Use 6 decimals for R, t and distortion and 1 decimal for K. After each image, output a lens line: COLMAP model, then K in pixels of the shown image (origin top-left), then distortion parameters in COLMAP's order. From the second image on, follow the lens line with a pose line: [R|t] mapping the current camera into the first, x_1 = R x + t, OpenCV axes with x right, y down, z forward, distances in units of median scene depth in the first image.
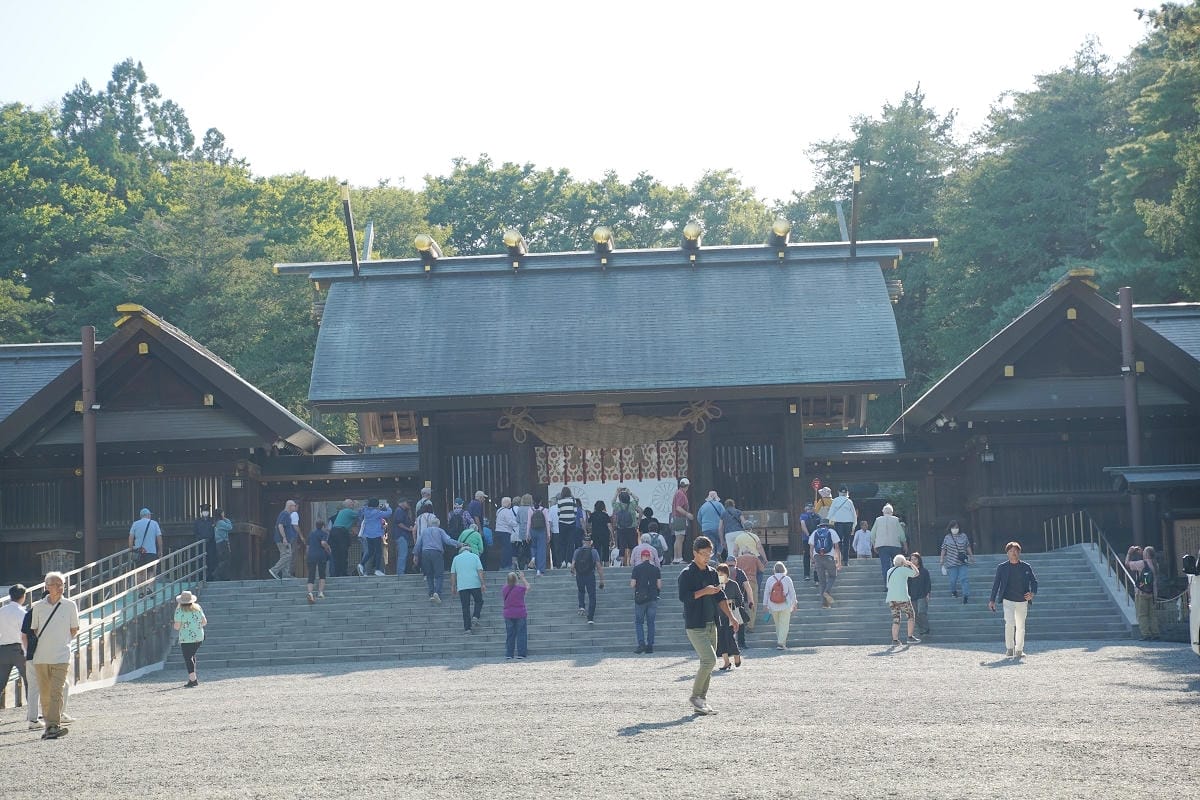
lens RADIAL K [[2591.3, 0, 599.8], [0, 2591.3, 399.8], [0, 0, 1]] dist [0.002389, 0.000000]
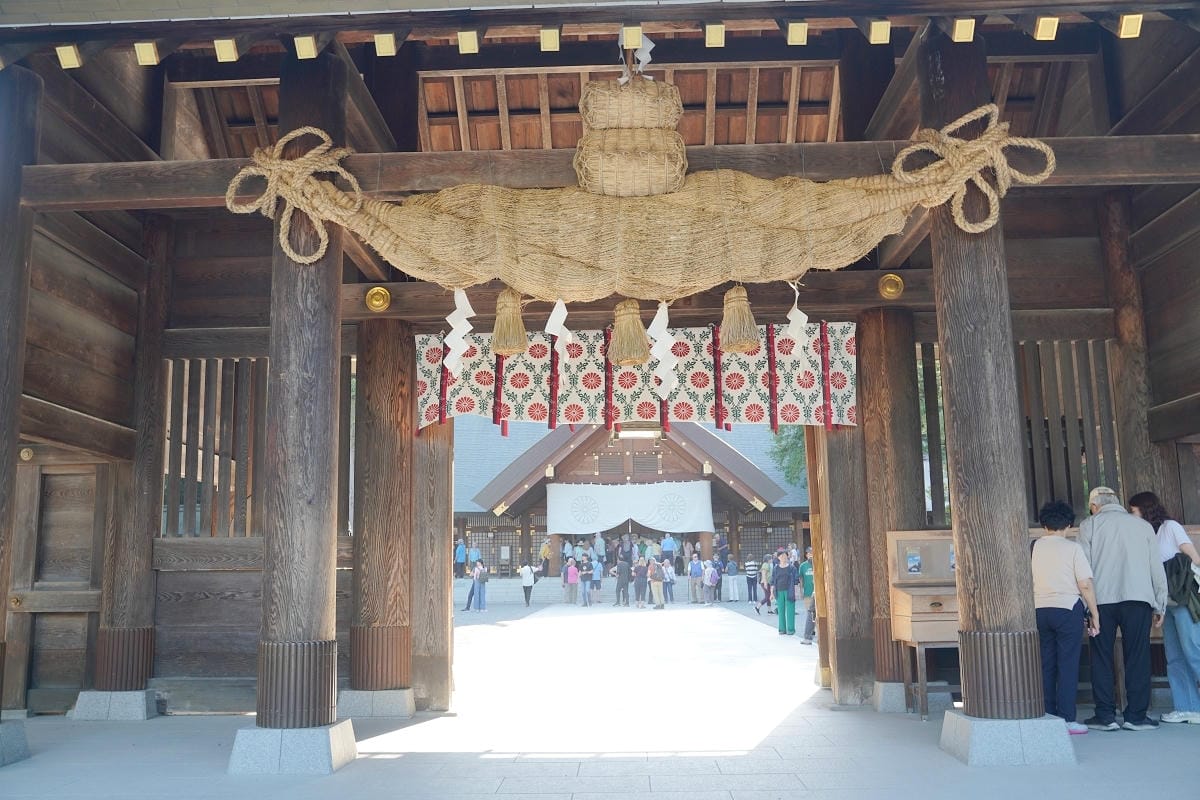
lens RADIAL K [[1111.6, 0, 599.4], [0, 1111.6, 401.2], [0, 0, 1]] dist [0.001384, 0.000000]
pose [[0.999824, 0.014926, -0.011381, 0.001706], [-0.015532, 0.998355, -0.055183, 0.036803], [0.010539, 0.055350, 0.998411, 0.884897]]
